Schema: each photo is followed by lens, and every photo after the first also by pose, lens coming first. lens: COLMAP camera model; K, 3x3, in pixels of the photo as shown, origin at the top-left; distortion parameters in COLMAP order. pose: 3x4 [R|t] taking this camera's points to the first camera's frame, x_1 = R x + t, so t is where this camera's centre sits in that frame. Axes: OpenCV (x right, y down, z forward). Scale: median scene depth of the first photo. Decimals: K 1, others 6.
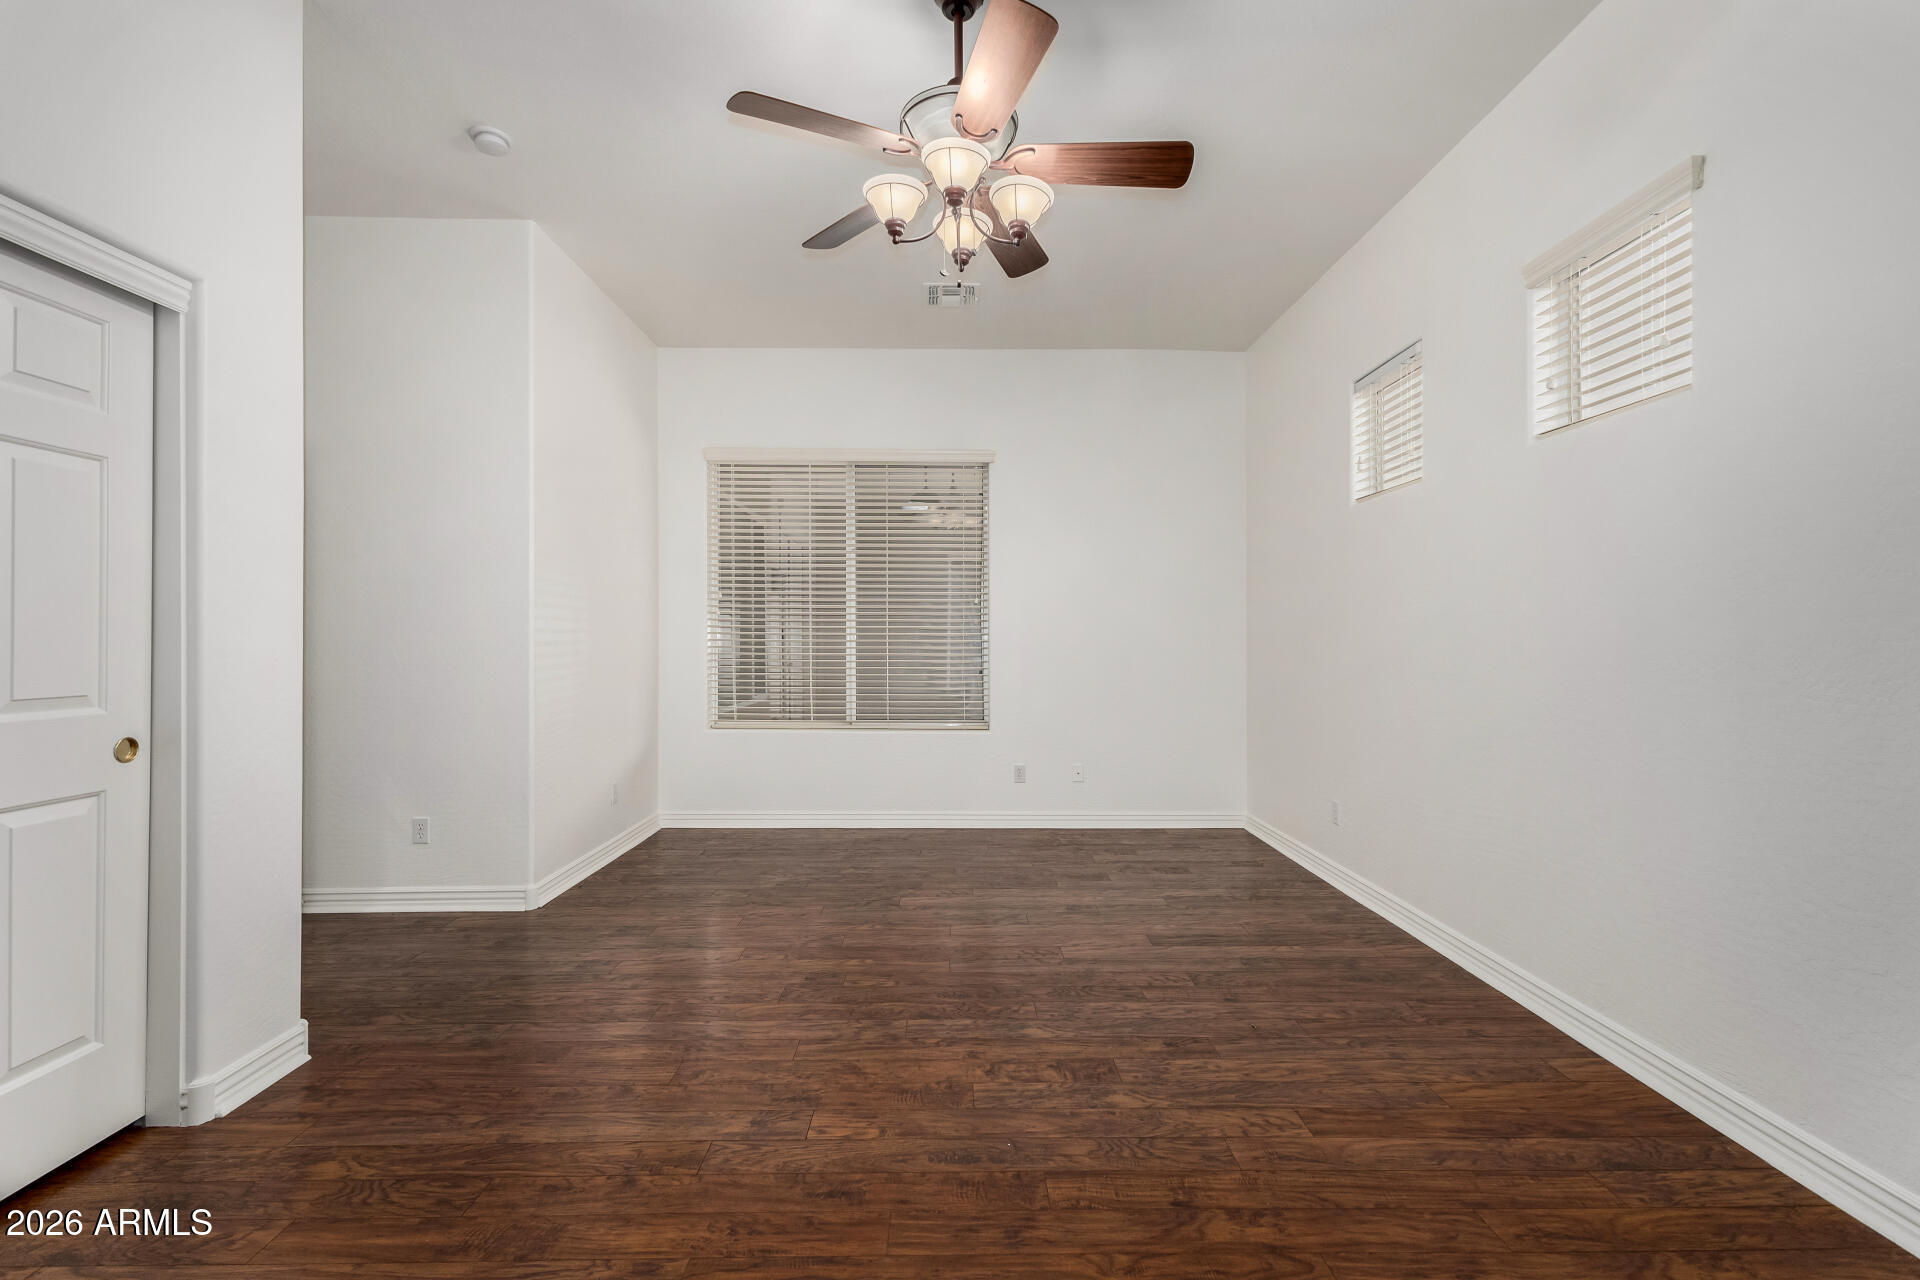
lens RADIAL K [[845.7, 0, 973.6], [0, 845.7, 642.7], [0, 0, 1]] dist [0.016962, -0.005535]
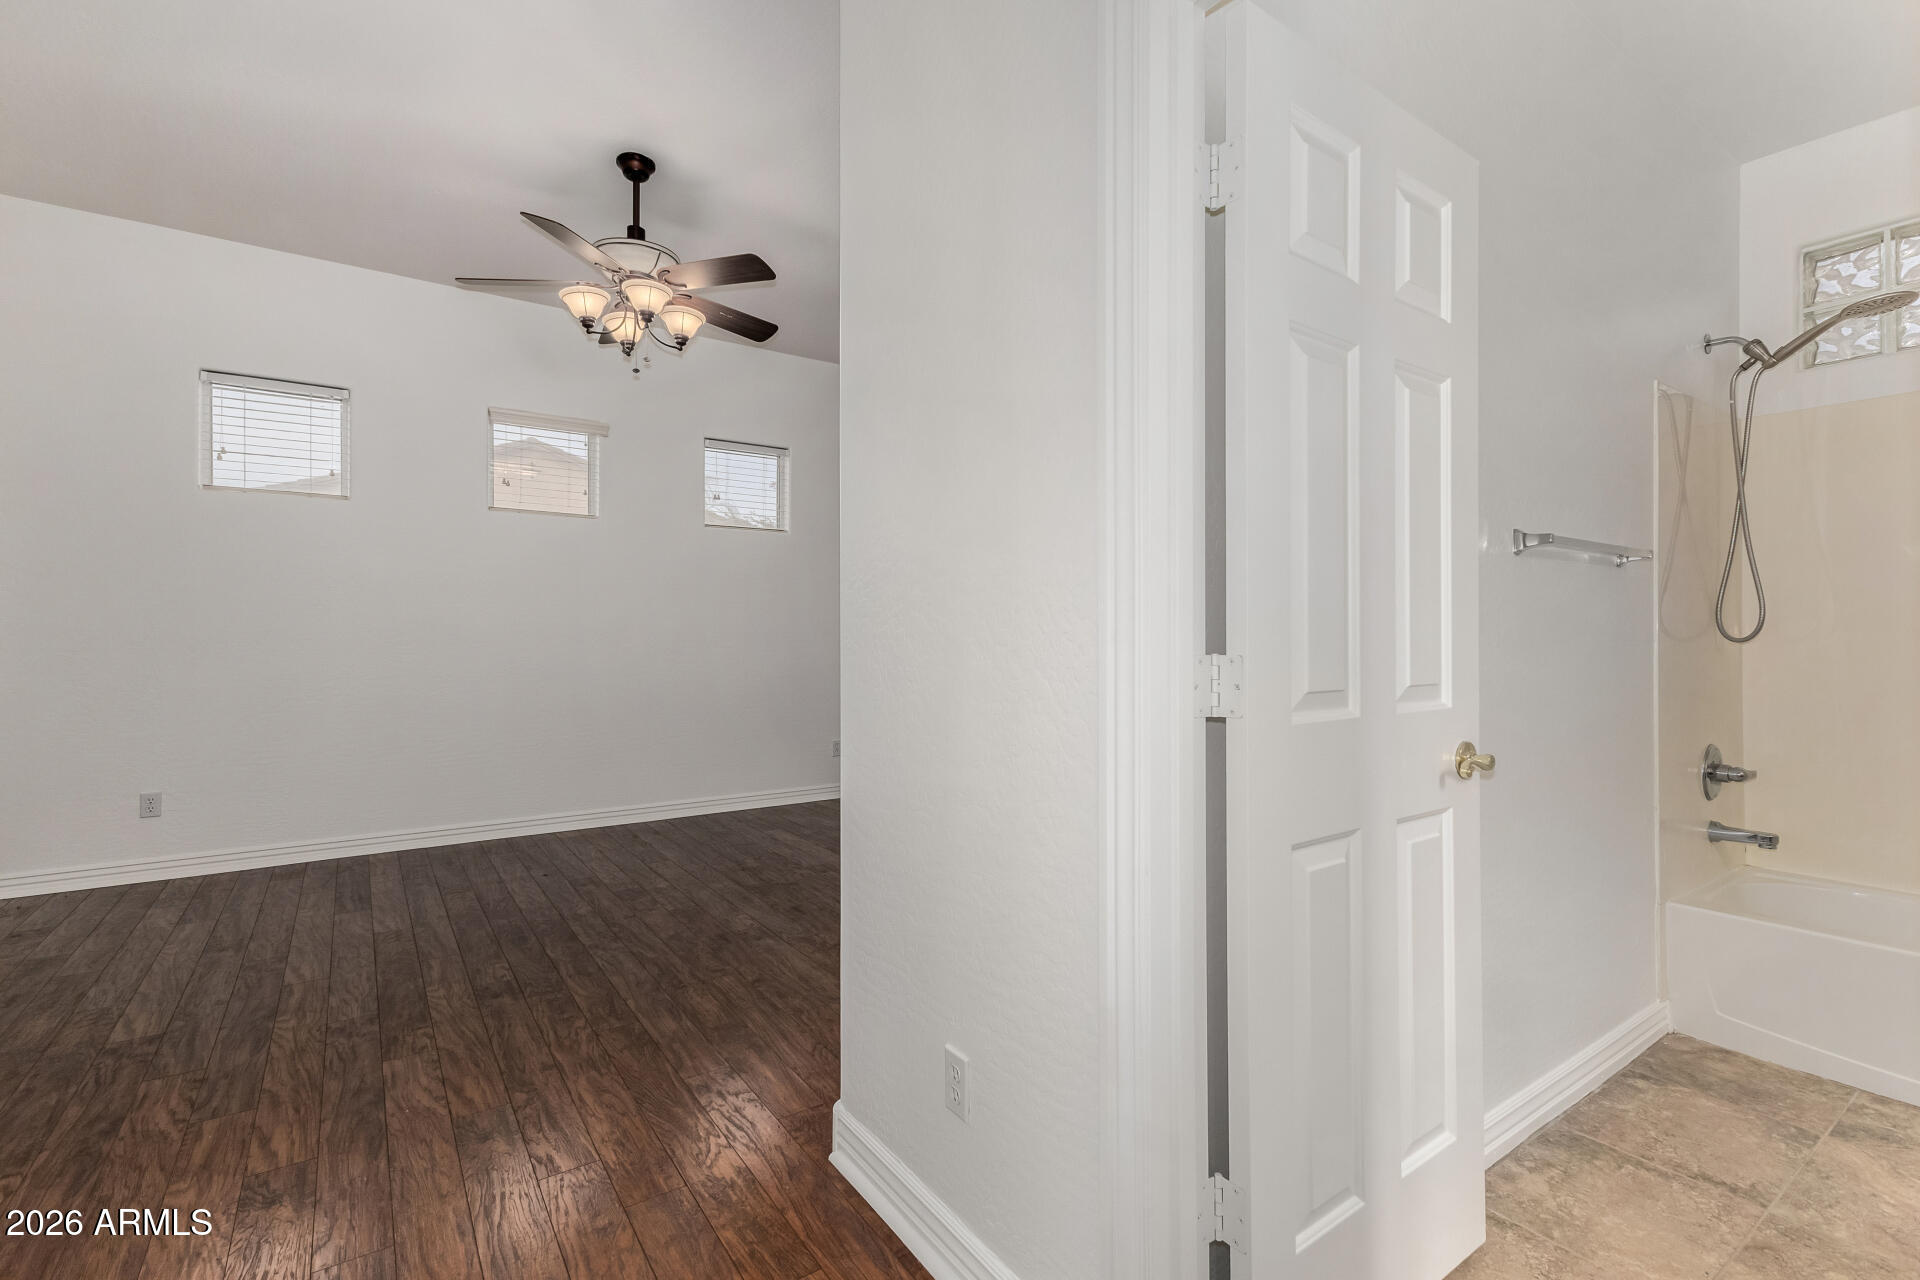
lens RADIAL K [[845.7, 0, 946.7], [0, 845.7, 622.4], [0, 0, 1]] dist [0.016962, -0.005535]
pose [[-0.547470, 0.009666, 0.836769, -1.438609], [-0.005396, 0.999872, -0.015080, 0.007477], [-0.836808, -0.012771, -0.547348, 1.291876]]
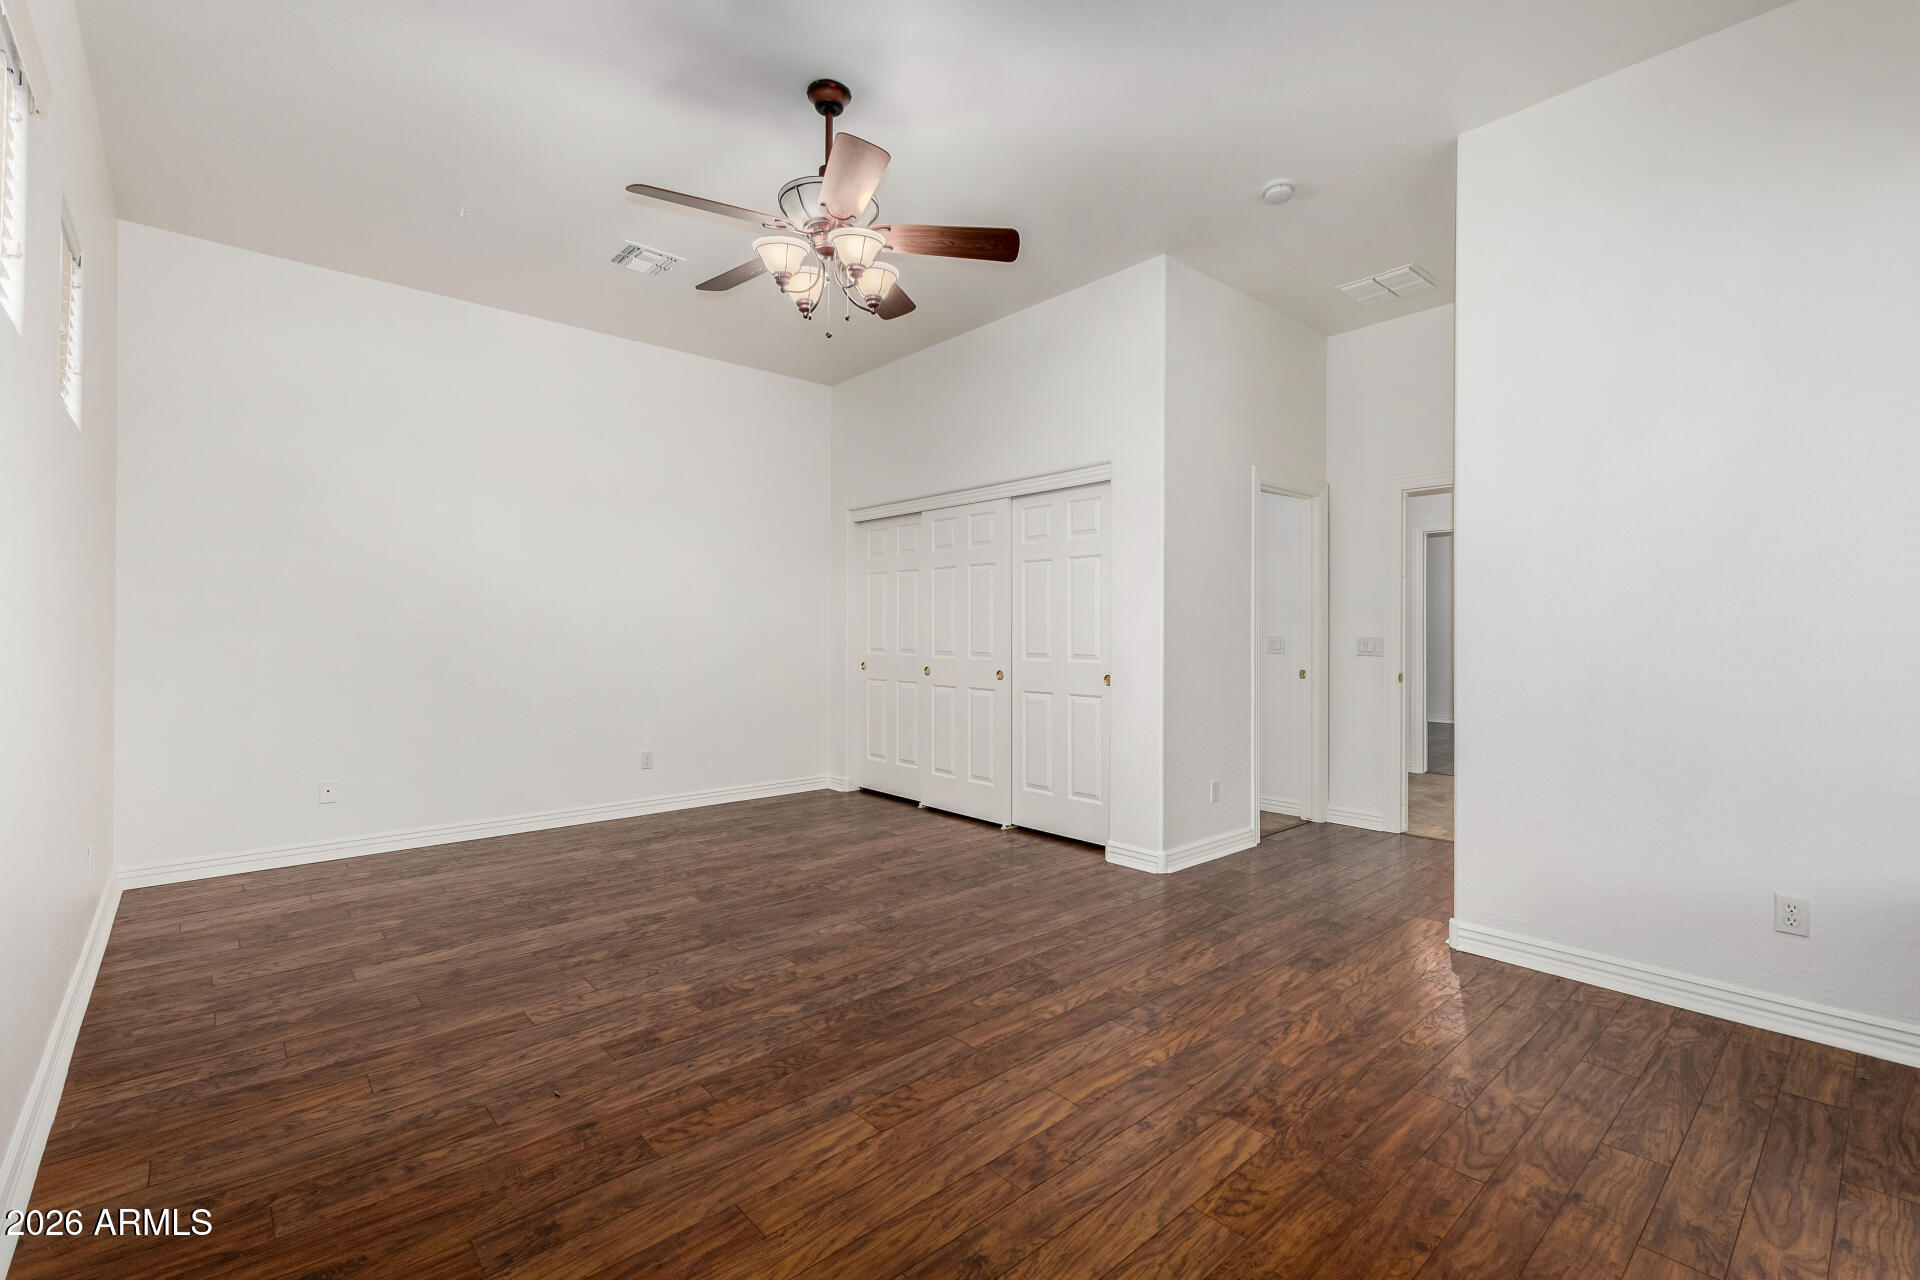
lens RADIAL K [[845.7, 0, 970.2], [0, 845.7, 639.1], [0, 0, 1]] dist [0.016962, -0.005535]
pose [[-0.763971, 0.001126, -0.645249, 0.578409], [-0.003144, 0.999980, 0.005467, 0.005254], [0.645243, 0.006206, -0.763953, 1.959253]]
